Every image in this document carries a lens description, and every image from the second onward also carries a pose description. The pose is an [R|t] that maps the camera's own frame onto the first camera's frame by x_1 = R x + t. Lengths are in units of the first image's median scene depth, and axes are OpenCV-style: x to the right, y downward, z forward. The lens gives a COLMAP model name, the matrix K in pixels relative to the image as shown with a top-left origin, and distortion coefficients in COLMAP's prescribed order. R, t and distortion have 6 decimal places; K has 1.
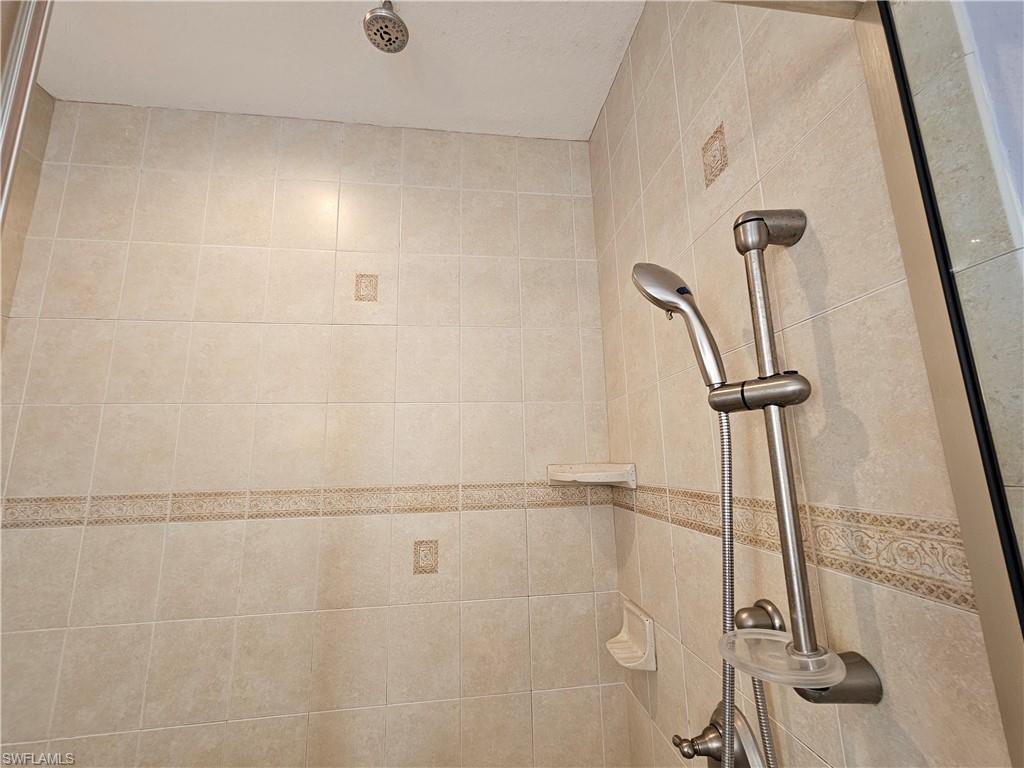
lens RADIAL K [[419.7, 0, 513.3], [0, 419.7, 382.8], [0, 0, 1]] dist [0.000878, 0.000541]
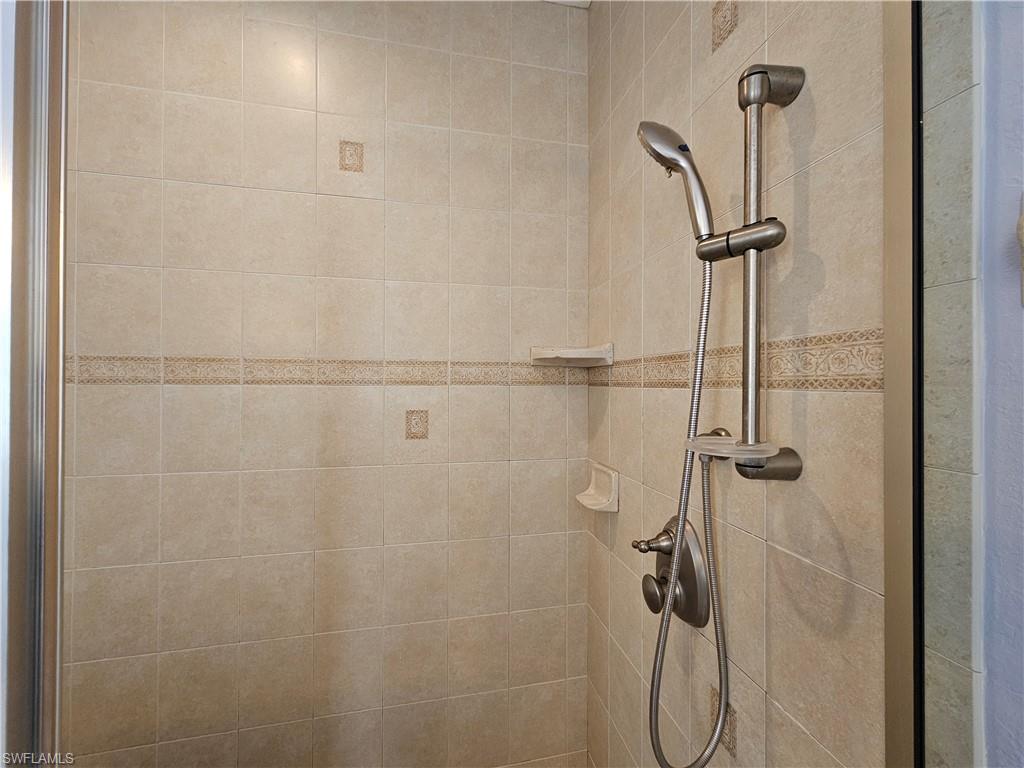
lens RADIAL K [[419.7, 0, 513.3], [0, 419.7, 382.8], [0, 0, 1]] dist [0.000878, 0.000541]
pose [[0.995992, 0.026998, 0.085274, -0.059470], [-0.041869, 0.983186, 0.177741, 0.112166], [-0.079042, -0.180599, 0.980376, -0.070319]]
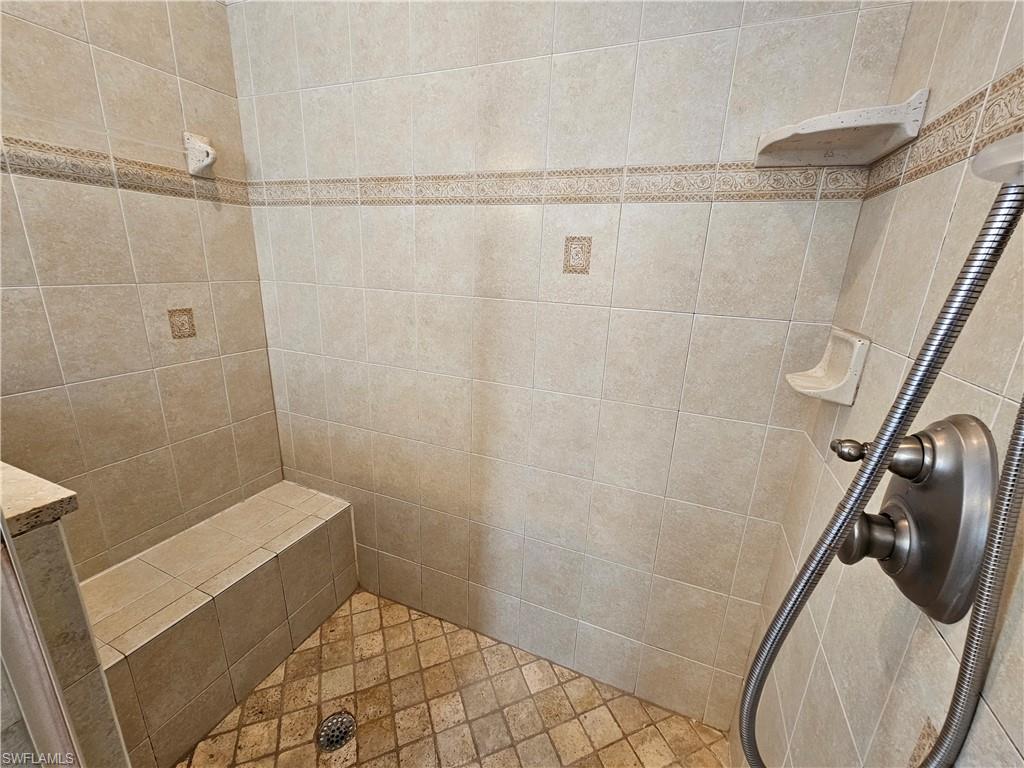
lens RADIAL K [[419.7, 0, 513.3], [0, 419.7, 382.8], [0, 0, 1]] dist [0.000878, 0.000541]
pose [[0.865769, 0.194094, -0.461271, 0.145811], [0.031366, 0.898868, 0.437096, 0.283910], [0.499460, -0.392893, 0.772124, 0.152492]]
